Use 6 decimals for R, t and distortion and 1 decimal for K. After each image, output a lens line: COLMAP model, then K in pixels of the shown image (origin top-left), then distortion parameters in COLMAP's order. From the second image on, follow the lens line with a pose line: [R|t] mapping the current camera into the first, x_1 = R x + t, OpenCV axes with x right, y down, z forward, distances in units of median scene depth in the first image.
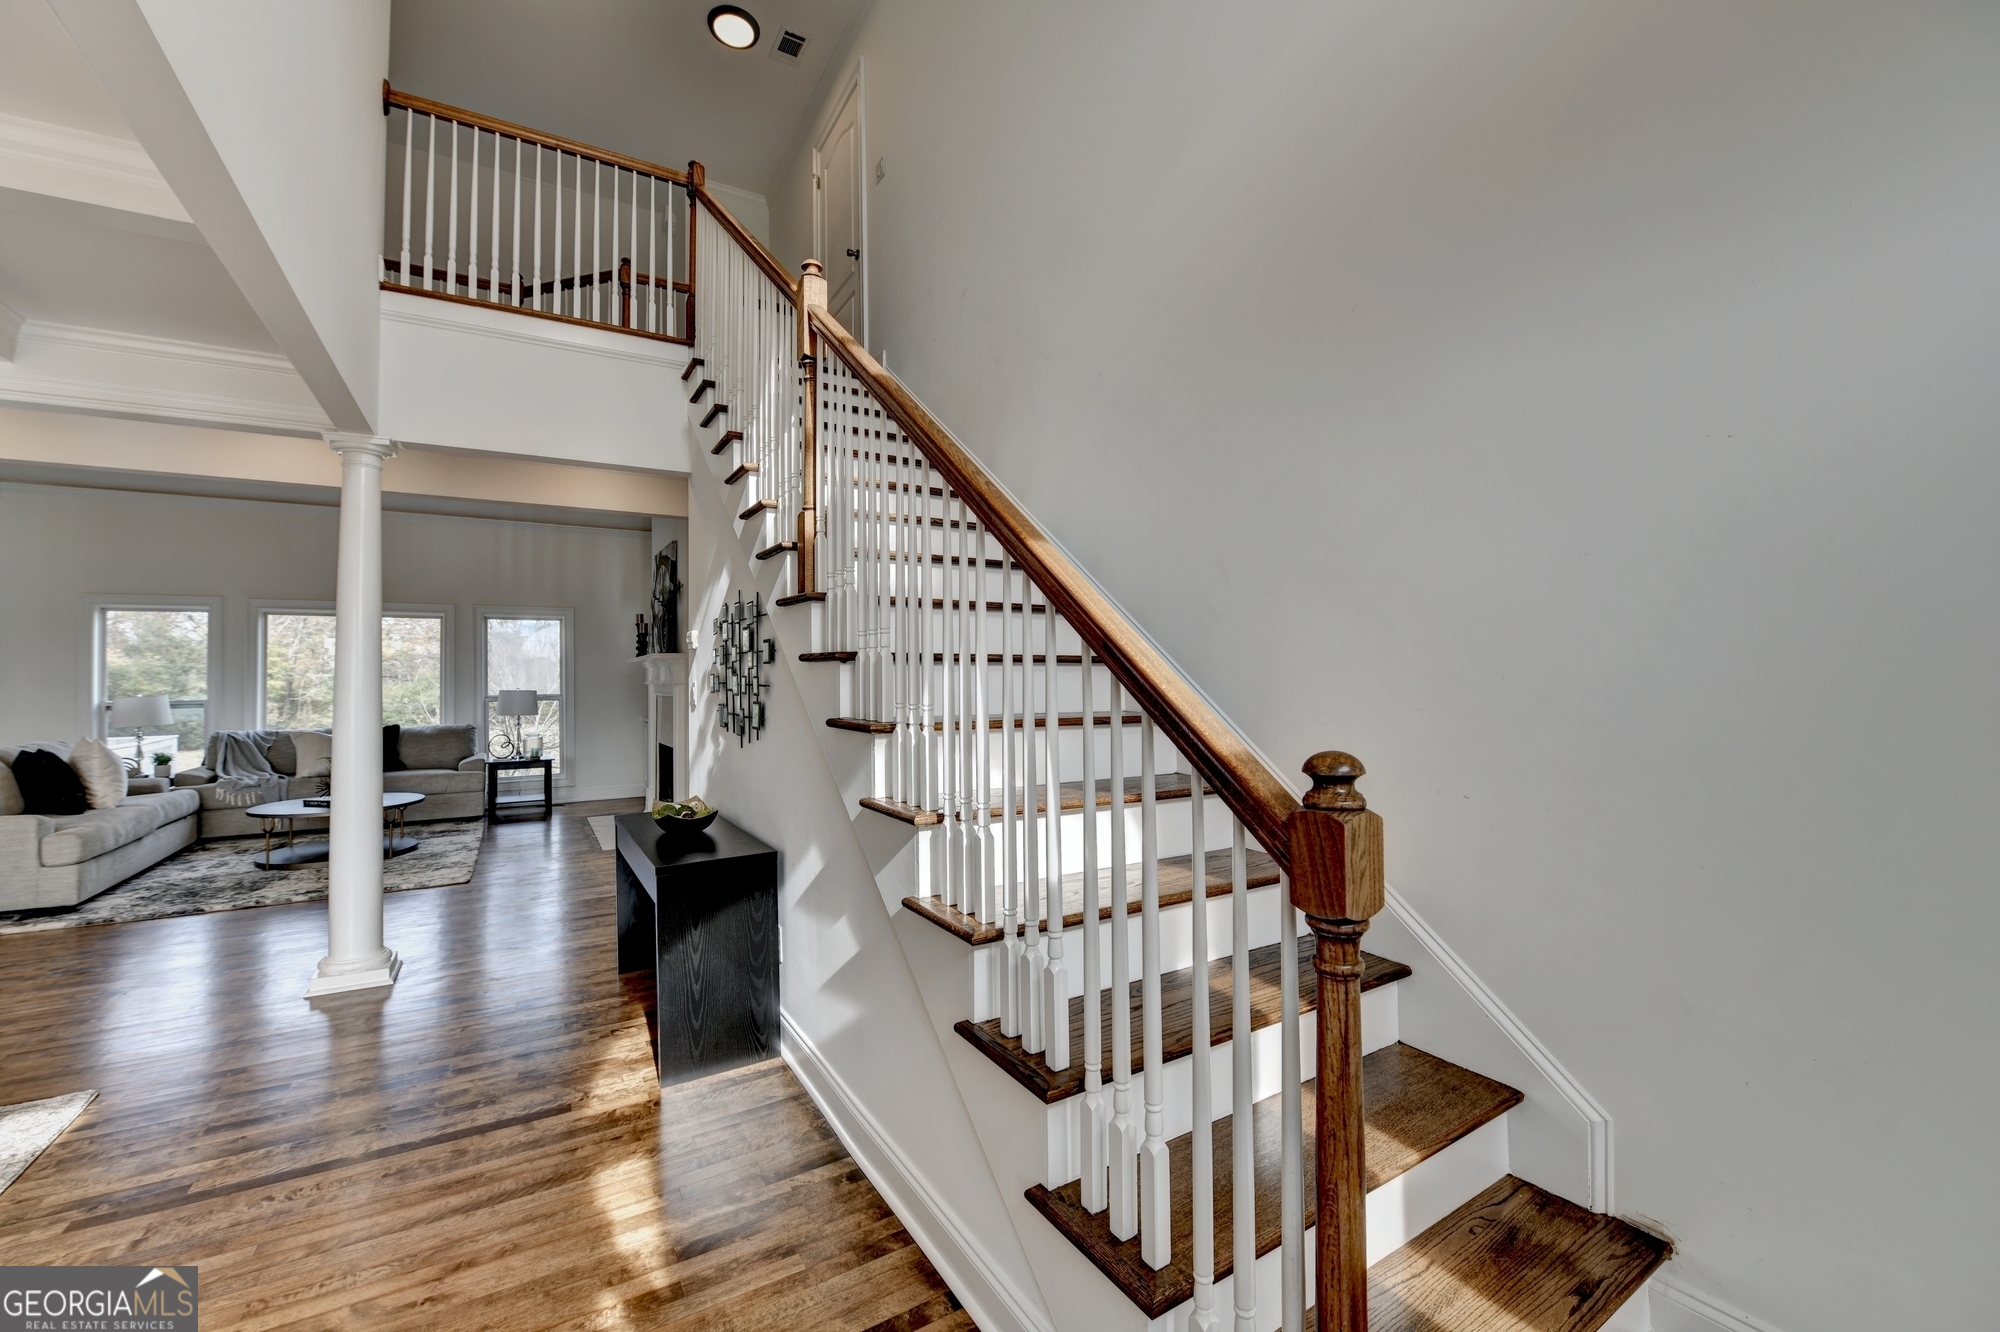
lens RADIAL K [[788.6, 0, 992.1], [0, 788.6, 678.3], [0, 0, 1]] dist [-0.005320, -0.005757]
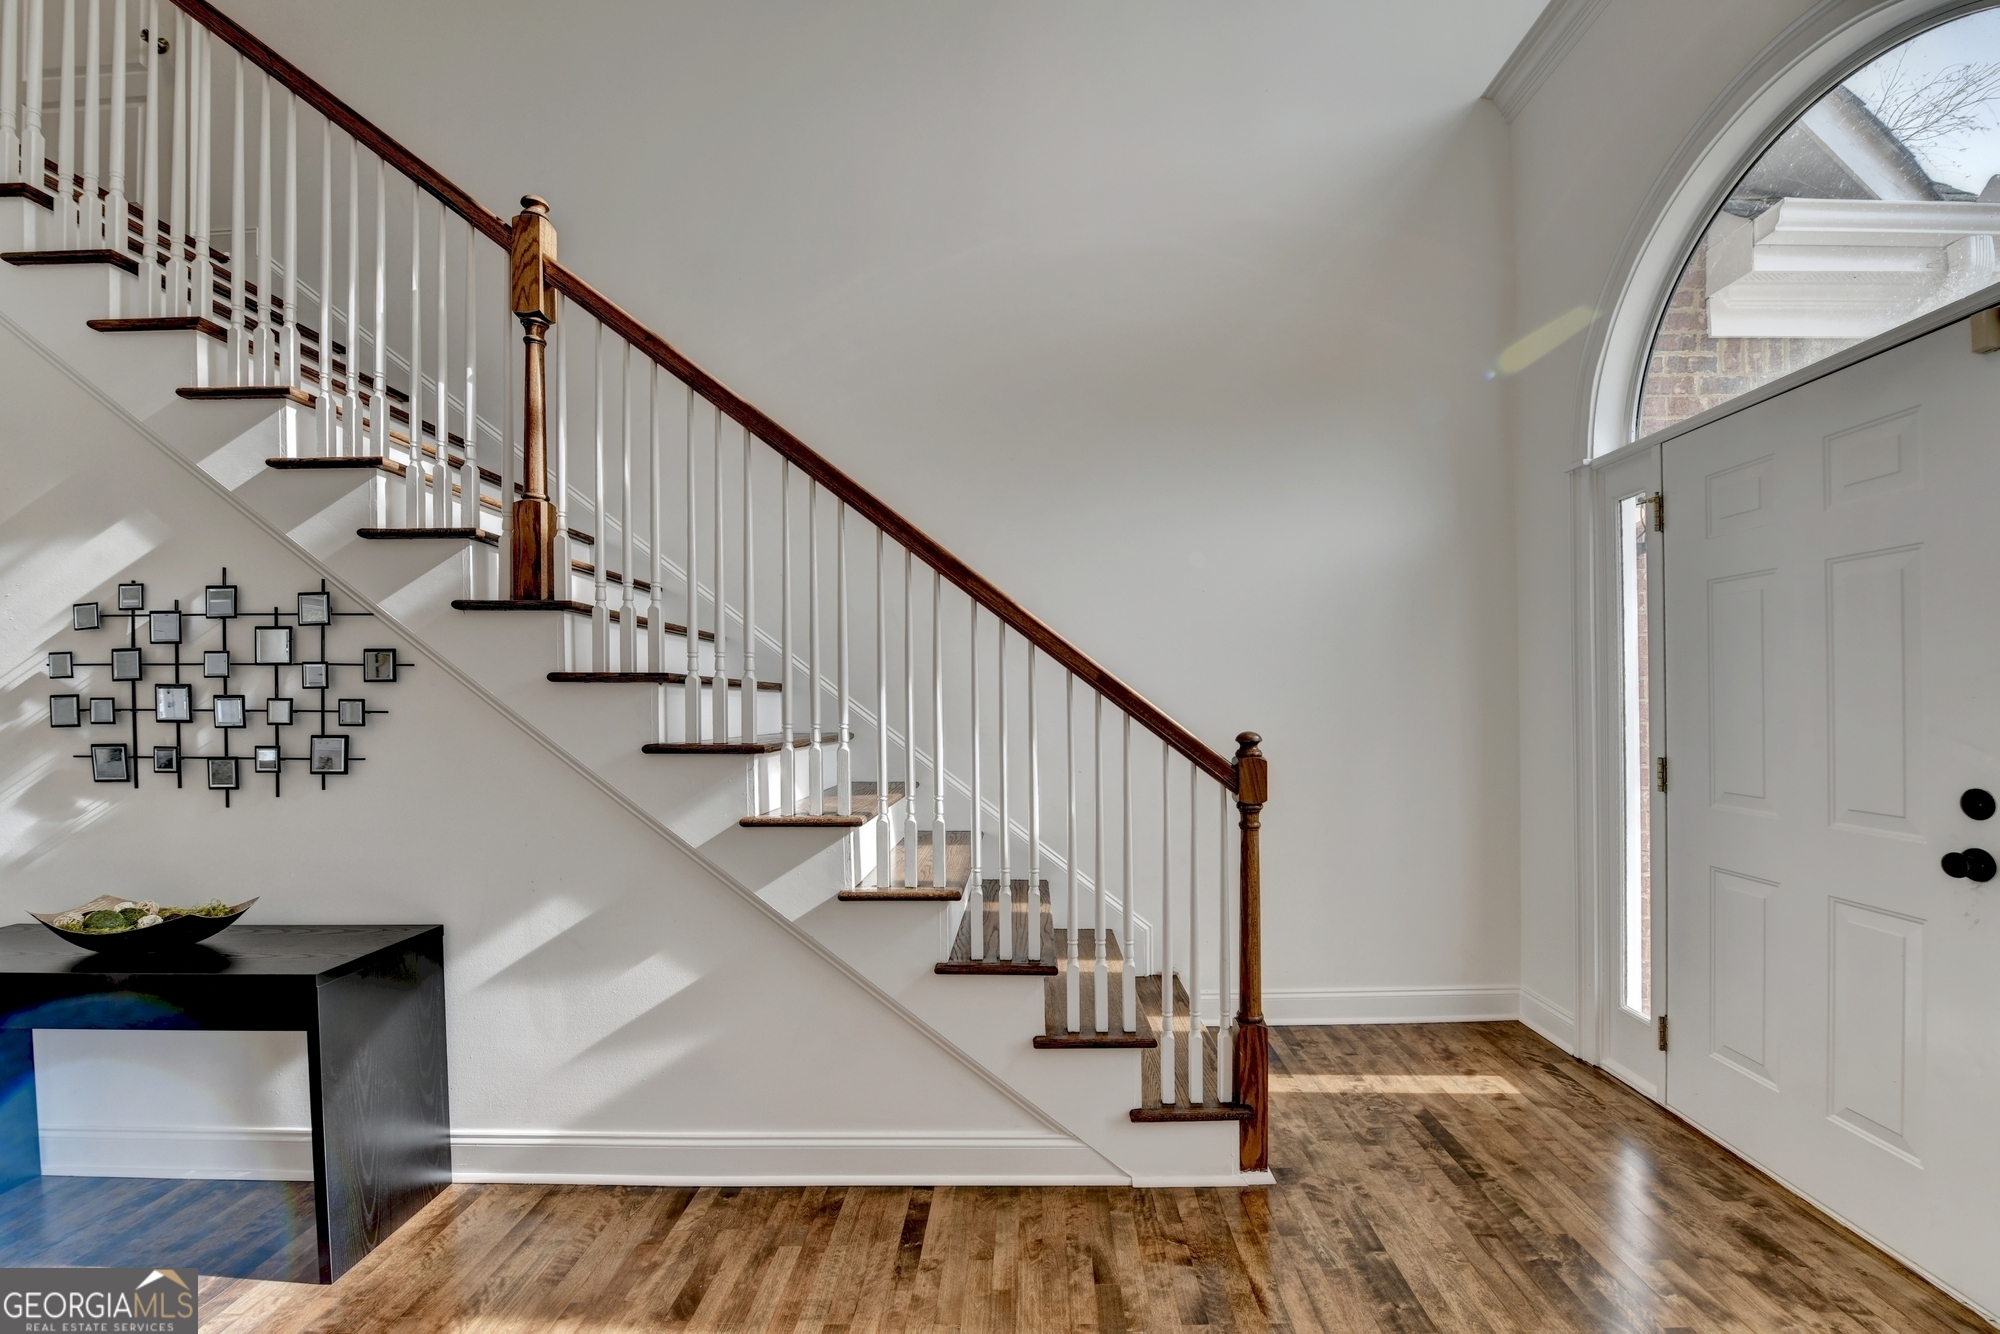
lens RADIAL K [[819.5, 0, 1029.7], [0, 819.5, 697.0], [0, 0, 1]] dist [-0.002671, -0.007427]
pose [[0.524508, 0.011376, 0.851329, -0.730289], [-0.003468, 0.999931, -0.011225, 0.006603], [-0.851398, 0.002936, 0.524511, 0.101203]]
